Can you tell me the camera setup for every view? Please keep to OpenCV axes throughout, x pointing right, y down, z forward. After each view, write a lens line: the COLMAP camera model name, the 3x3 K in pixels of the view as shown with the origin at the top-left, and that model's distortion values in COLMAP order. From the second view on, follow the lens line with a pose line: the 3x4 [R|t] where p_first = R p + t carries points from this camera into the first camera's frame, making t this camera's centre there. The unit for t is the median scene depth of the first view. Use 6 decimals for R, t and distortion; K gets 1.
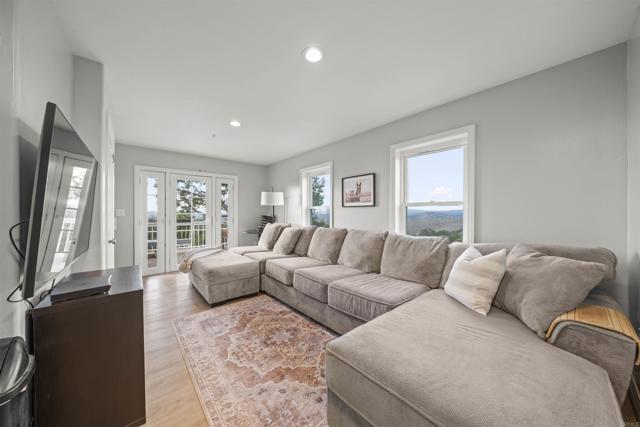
lens RADIAL K [[216.7, 0, 319.7], [0, 216.7, 210.7], [0, 0, 1]] dist [-0.001542, -0.000027]
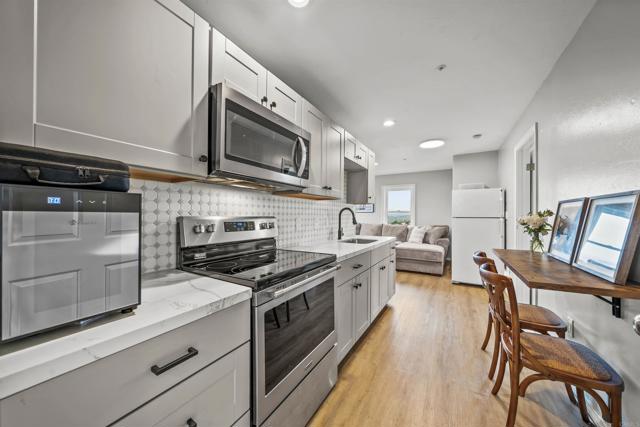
lens RADIAL K [[221.4, 0, 320.0], [0, 221.4, 213.5], [0, 0, 1]] dist [-0.001066, -0.000109]
pose [[0.955597, 0.001672, 0.294672, -1.399037], [-0.001150, 0.999997, -0.001945, -0.009088], [-0.294674, 0.001520, 0.955597, -1.465223]]
